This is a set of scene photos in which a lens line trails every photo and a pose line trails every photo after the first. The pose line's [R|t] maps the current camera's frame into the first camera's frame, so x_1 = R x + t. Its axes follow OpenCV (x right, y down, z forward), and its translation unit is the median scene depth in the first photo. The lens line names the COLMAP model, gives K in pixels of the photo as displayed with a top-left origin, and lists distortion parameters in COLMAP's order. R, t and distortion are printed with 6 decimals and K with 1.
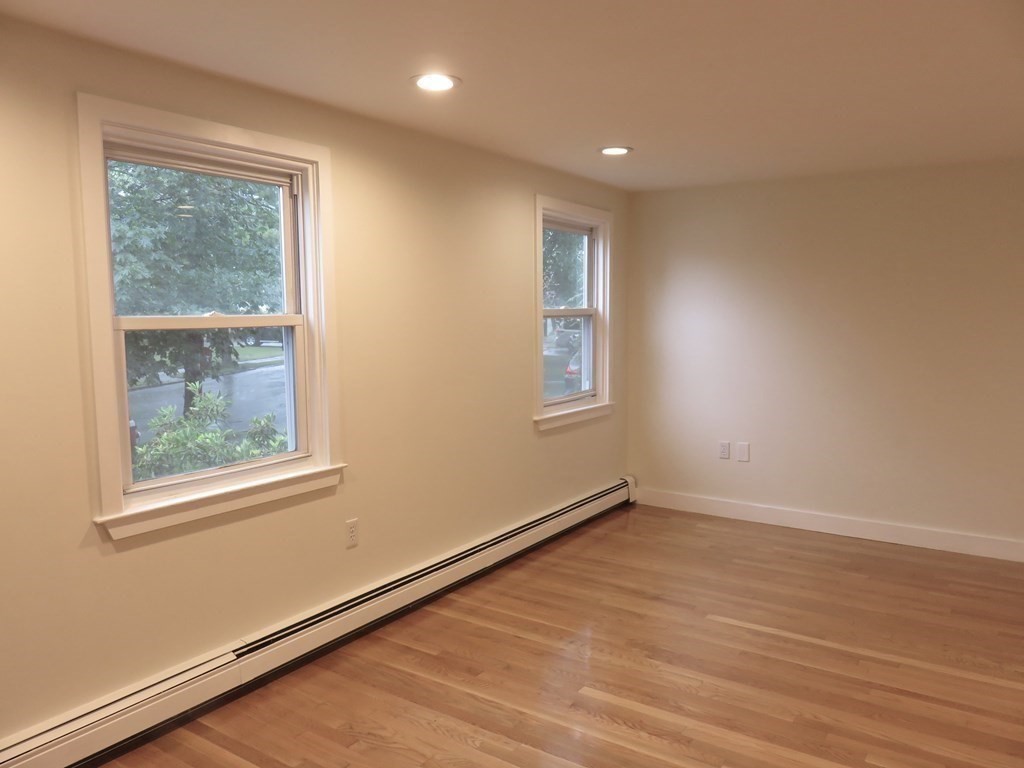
lens RADIAL K [[772.5, 0, 513.4], [0, 772.5, 384.3], [0, 0, 1]] dist [-0.002768, -0.003967]
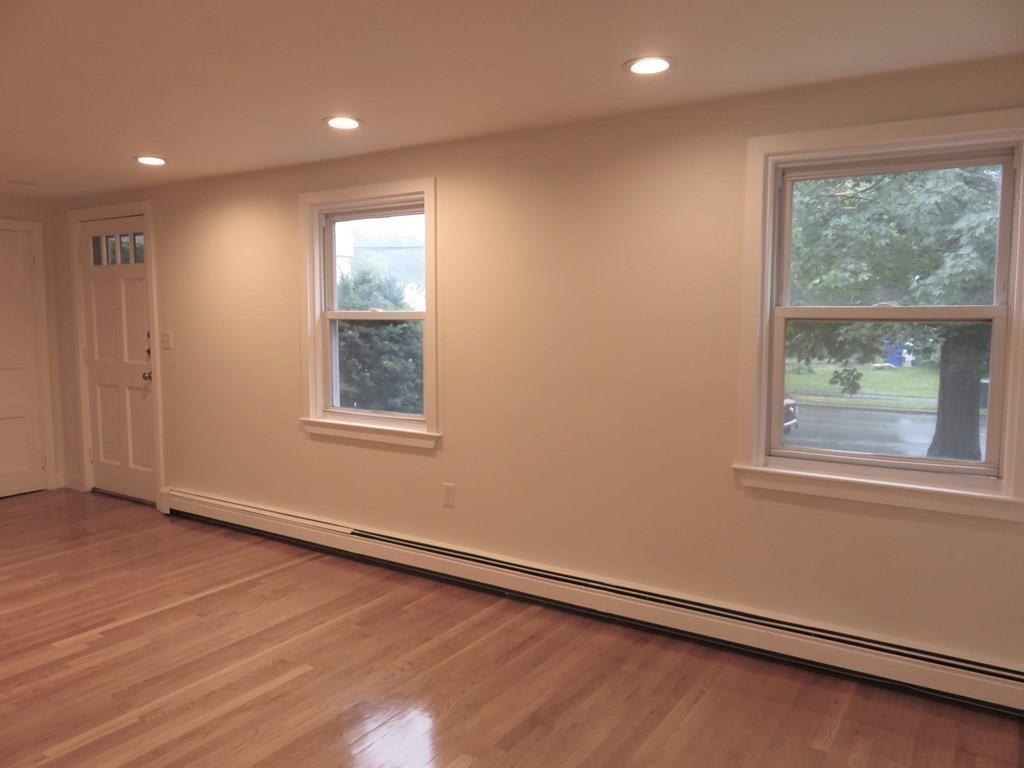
lens RADIAL K [[772.5, 0, 512.8], [0, 772.5, 384.4], [0, 0, 1]] dist [-0.002768, -0.003967]
pose [[0.002599, 0.097561, -0.995226, 0.956543], [-0.098722, 0.990393, 0.096829, -0.101025], [0.995112, 0.097999, 0.012205, 1.062283]]
